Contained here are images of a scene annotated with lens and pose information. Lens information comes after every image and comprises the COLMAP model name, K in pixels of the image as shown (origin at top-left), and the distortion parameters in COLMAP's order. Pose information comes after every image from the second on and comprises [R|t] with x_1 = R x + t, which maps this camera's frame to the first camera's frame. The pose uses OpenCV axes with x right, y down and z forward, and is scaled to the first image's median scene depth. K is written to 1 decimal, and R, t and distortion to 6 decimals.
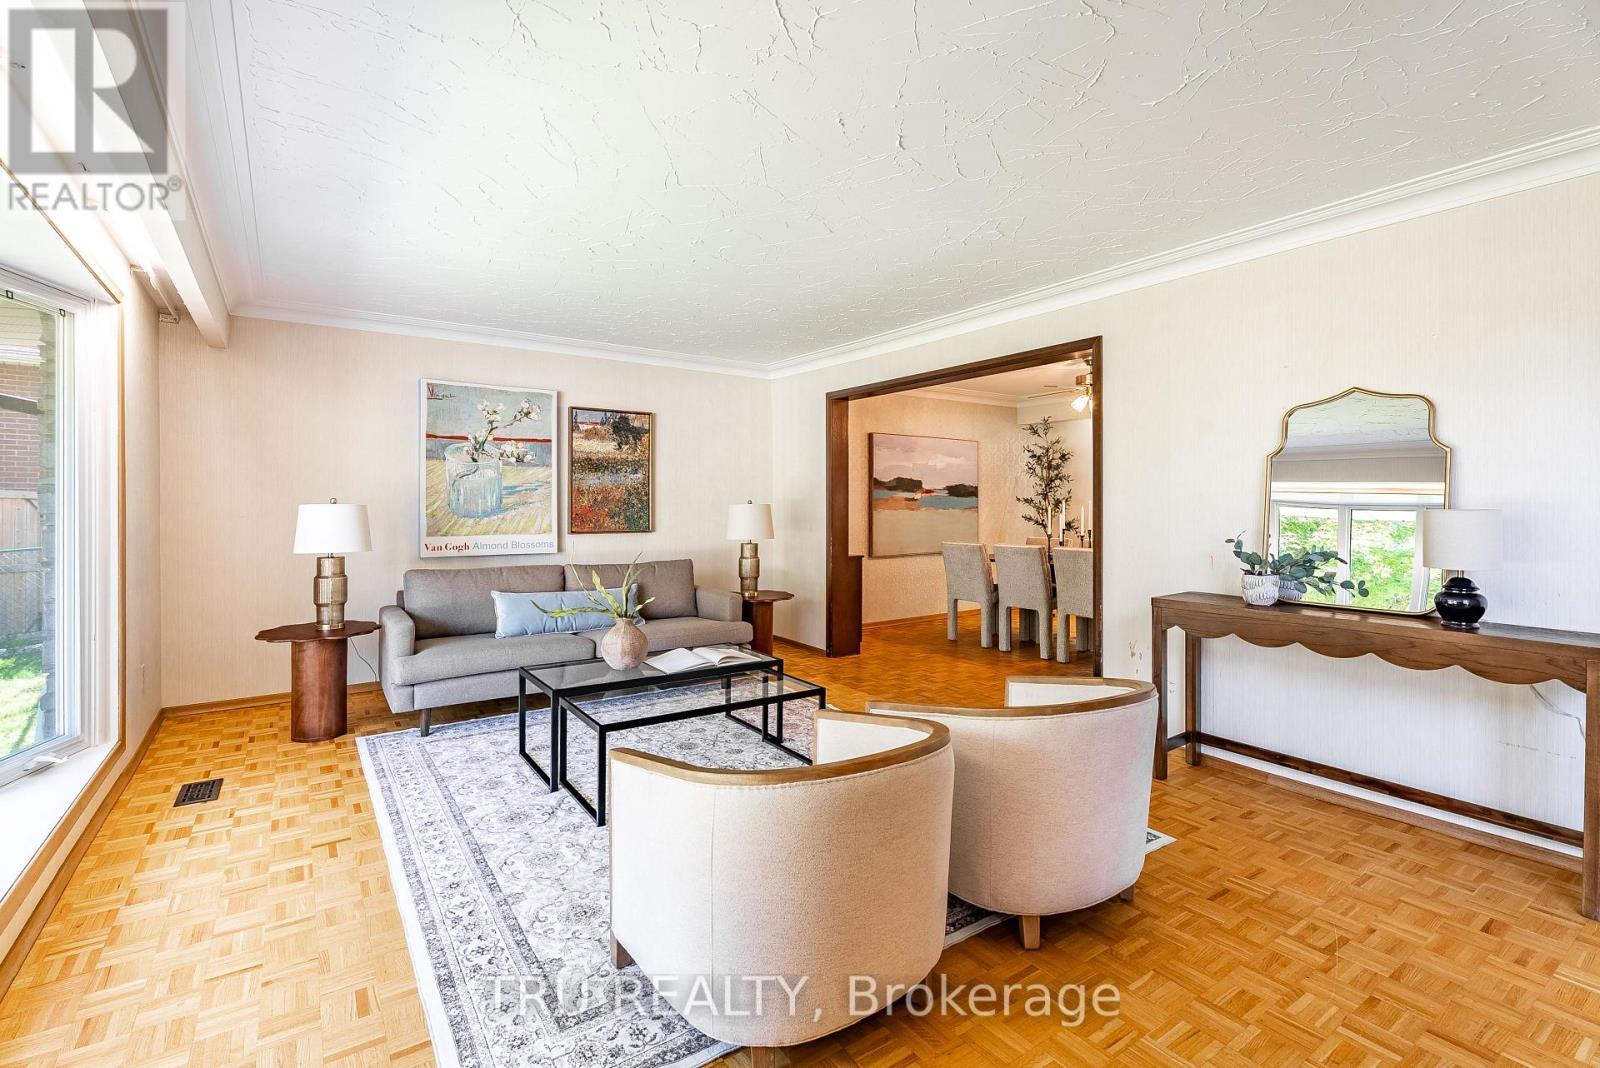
lens RADIAL K [[730.2, 0, 791.8], [0, 730.2, 504.0], [0, 0, 1]] dist [-0.002544, 0.000084]
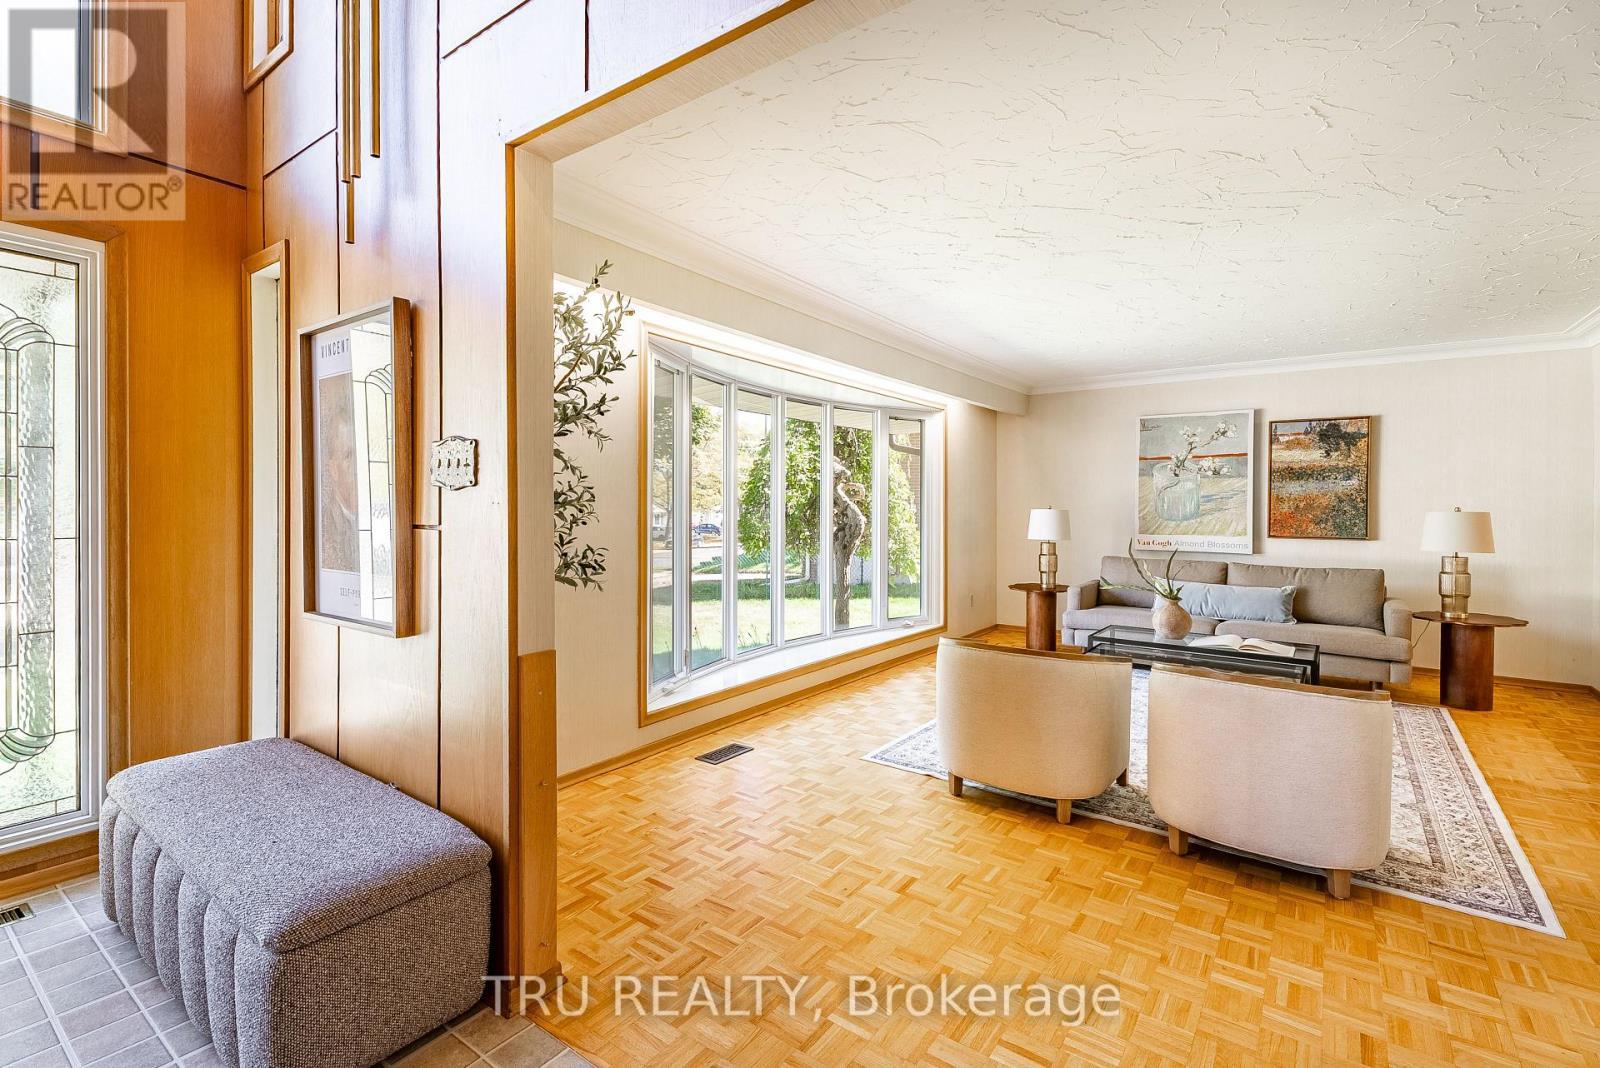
lens RADIAL K [[730.2, 0, 797.5], [0, 730.2, 518.7], [0, 0, 1]] dist [-0.002544, 0.000084]
pose [[0.321156, 0.015928, -0.946892, 0.532488], [-0.004475, 0.999873, 0.015302, -0.001125], [0.947016, -0.000677, 0.321187, -0.022450]]
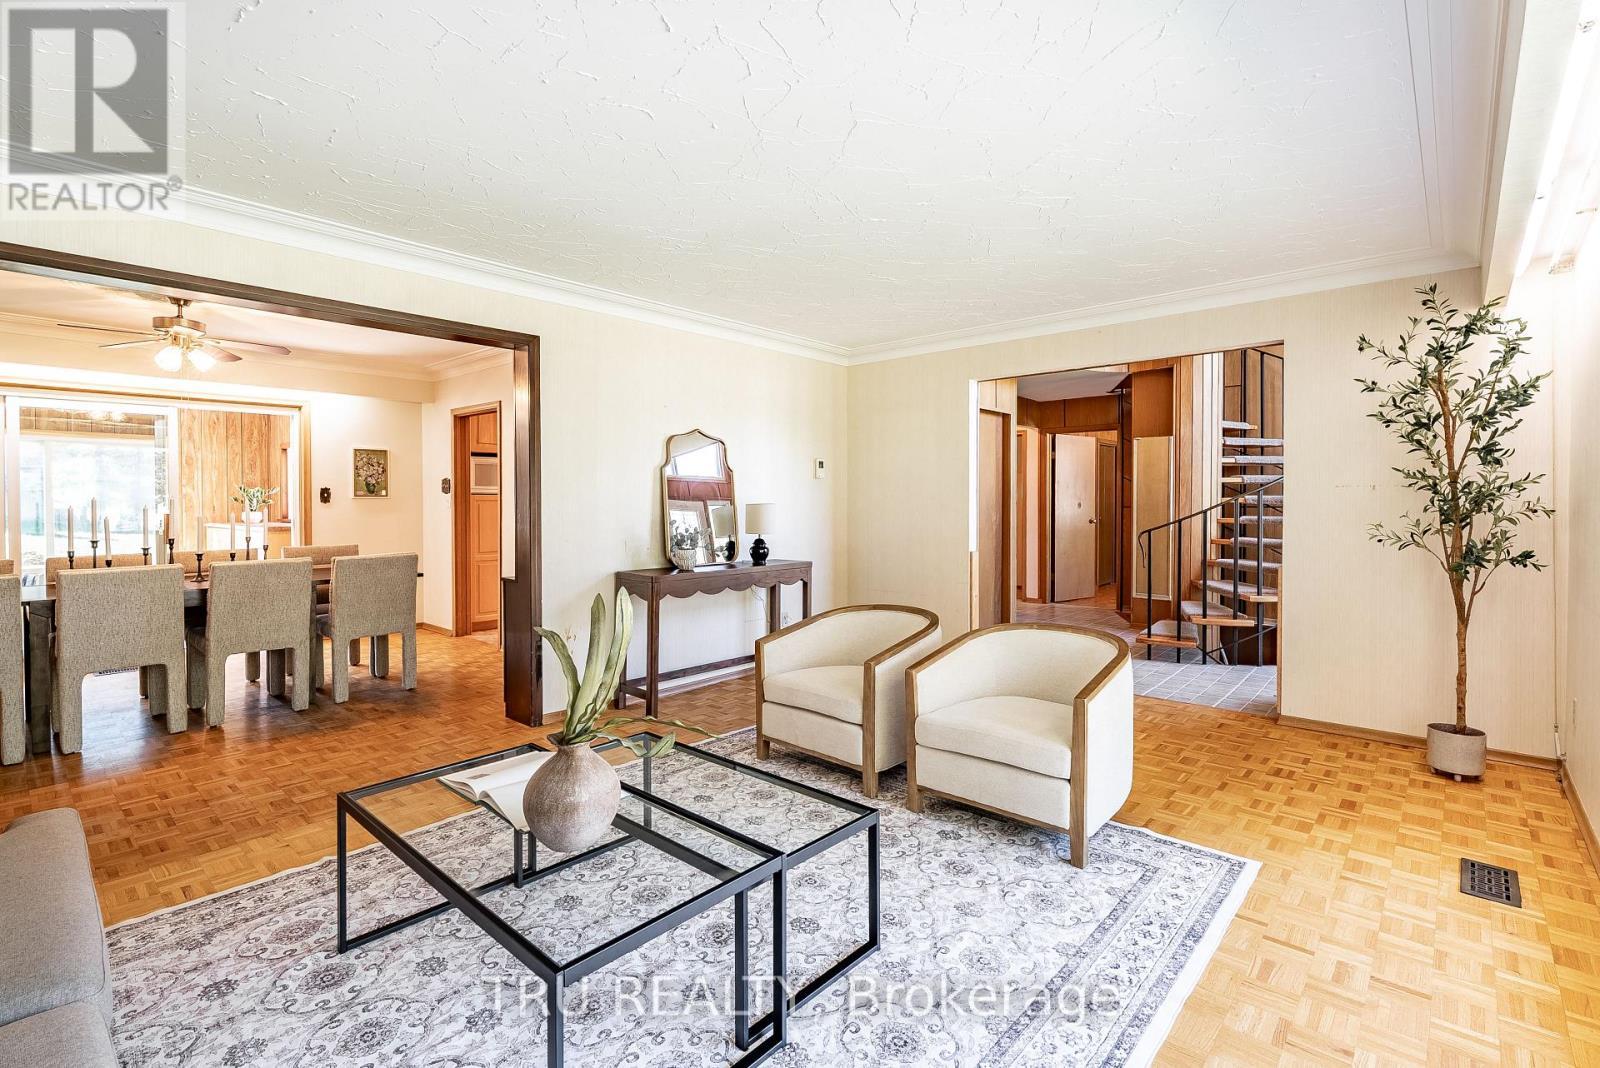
lens RADIAL K [[730.2, 0, 830.9], [0, 730.2, 508.9], [0, 0, 1]] dist [-0.002544, 0.000084]
pose [[-0.260077, -0.008558, 0.965550, -0.509174], [0.002546, 0.999951, 0.009549, 0.001204], [-0.965584, 0.004942, -0.260043, 0.665068]]
